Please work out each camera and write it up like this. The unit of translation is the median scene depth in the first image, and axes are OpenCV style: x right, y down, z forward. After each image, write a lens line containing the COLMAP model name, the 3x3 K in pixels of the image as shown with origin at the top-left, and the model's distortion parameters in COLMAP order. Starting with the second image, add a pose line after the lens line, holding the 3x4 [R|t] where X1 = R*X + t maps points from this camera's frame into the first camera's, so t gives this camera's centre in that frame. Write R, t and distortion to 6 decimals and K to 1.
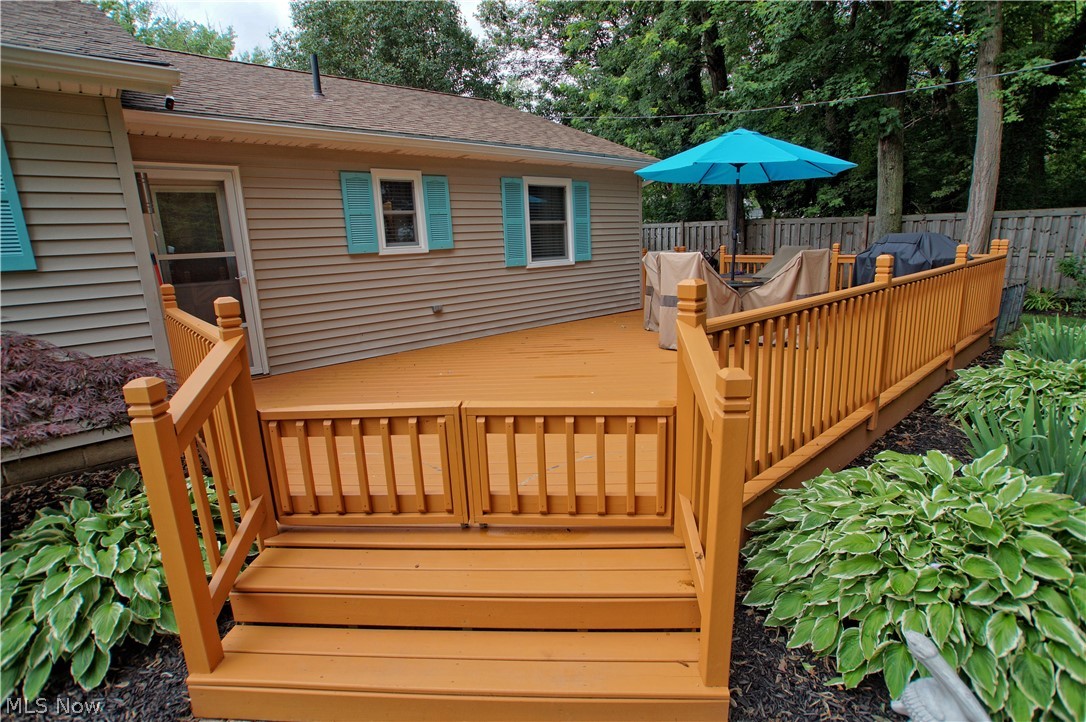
lens RADIAL K [[537.1, 0, 552.7], [0, 537.1, 359.7], [0, 0, 1]] dist [-0.081154, 0.045441]
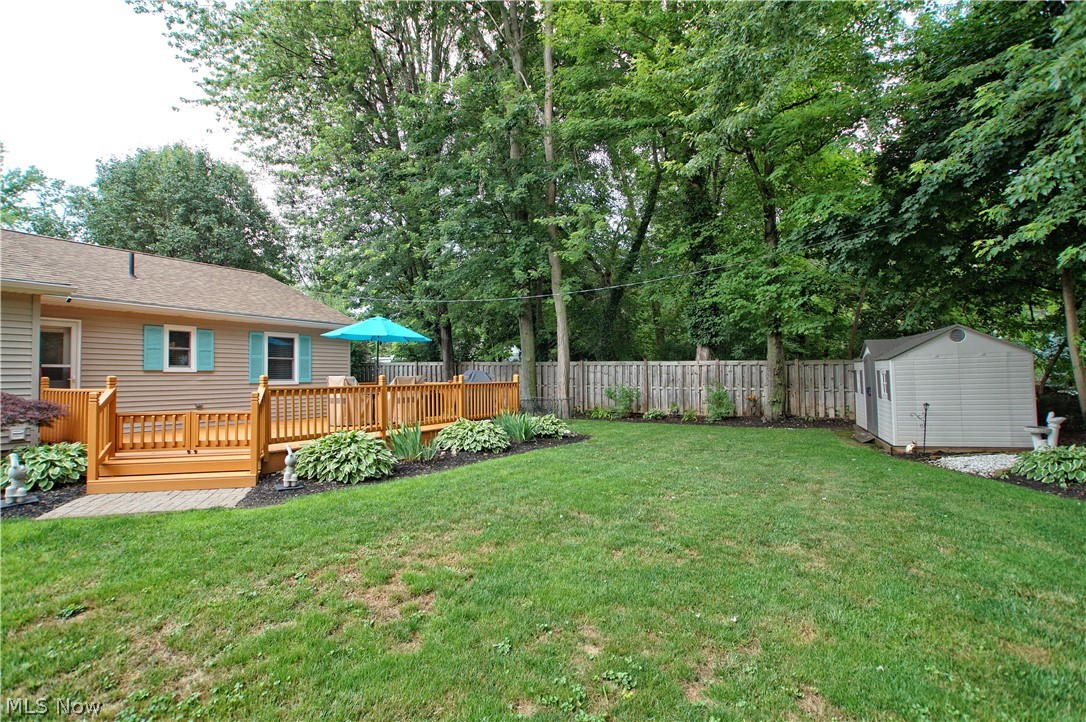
lens RADIAL K [[537.1, 0, 552.7], [0, 537.1, 359.7], [0, 0, 1]] dist [-0.081154, 0.045441]
pose [[0.939970, 0.045249, 0.338244, 0.272369], [0.041892, 0.968374, -0.245962, 0.219697], [-0.338676, 0.245367, 0.908346, -0.916086]]
